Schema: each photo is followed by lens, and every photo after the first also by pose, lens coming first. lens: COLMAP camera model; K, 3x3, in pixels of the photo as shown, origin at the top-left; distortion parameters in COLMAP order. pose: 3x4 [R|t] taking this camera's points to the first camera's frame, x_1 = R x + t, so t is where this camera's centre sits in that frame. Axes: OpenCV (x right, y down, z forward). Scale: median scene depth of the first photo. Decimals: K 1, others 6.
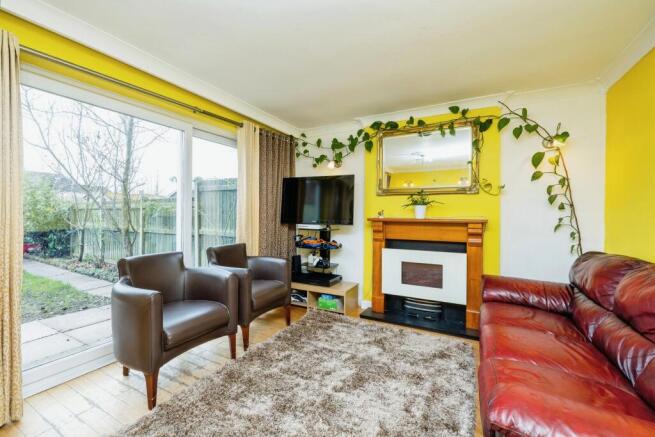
lens RADIAL K [[275.8, 0, 327.4], [0, 275.8, 213.7], [0, 0, 1]] dist [0.001684, 0.000463]
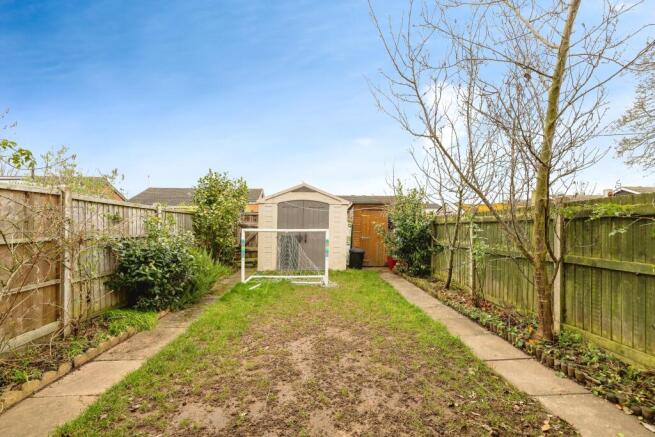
lens RADIAL K [[282.9, 0, 328.0], [0, 282.9, 227.4], [0, 0, 1]] dist [0.000885, 0.000144]
pose [[0.528895, -0.006284, -0.848664, -0.393228], [0.003996, 0.999980, -0.004914, -0.001753], [0.848678, -0.000793, 0.528910, 0.283178]]
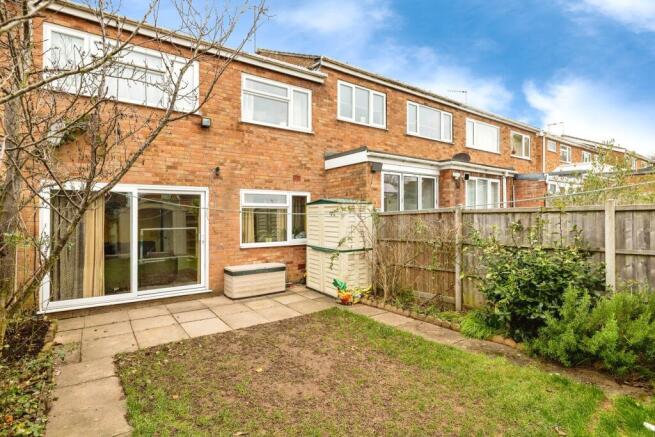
lens RADIAL K [[333.7, 0, 327.5], [0, 333.7, 218.5], [0, 0, 1]] dist [-0.000977, -0.000216]
pose [[-0.900532, 0.004908, 0.434761, -0.951076], [0.007570, 0.999962, 0.004392, -0.038971], [-0.434723, 0.007246, -0.900535, 0.855632]]
